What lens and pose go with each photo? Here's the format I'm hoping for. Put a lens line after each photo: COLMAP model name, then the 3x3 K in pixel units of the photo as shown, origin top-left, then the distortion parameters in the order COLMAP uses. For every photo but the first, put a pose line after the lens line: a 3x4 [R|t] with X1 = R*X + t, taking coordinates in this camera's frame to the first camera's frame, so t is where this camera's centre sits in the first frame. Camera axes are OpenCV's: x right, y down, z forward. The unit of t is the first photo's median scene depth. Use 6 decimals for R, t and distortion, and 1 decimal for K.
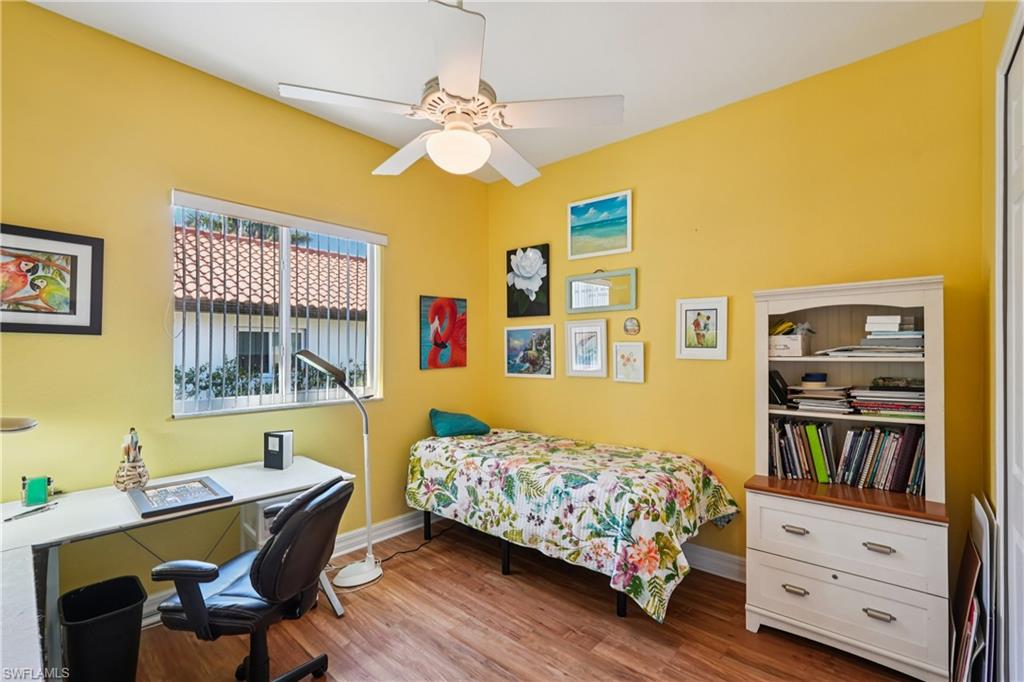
lens RADIAL K [[448.6, 0, 518.5], [0, 448.6, 344.9], [0, 0, 1]] dist [-0.012186, 0.004633]
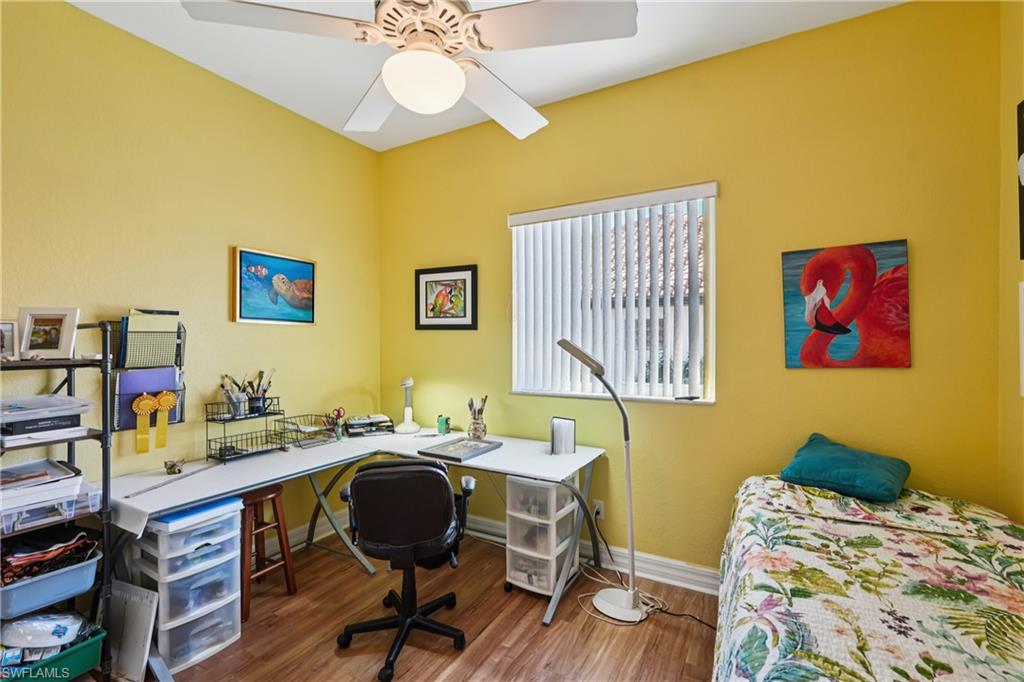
lens RADIAL K [[448.6, 0, 518.2], [0, 448.6, 343.8], [0, 0, 1]] dist [-0.012186, 0.004633]
pose [[0.214311, -0.000921, -0.976765, 0.442981], [0.015673, 0.999874, 0.002496, 0.017865], [0.976640, -0.015843, 0.214298, 0.669186]]
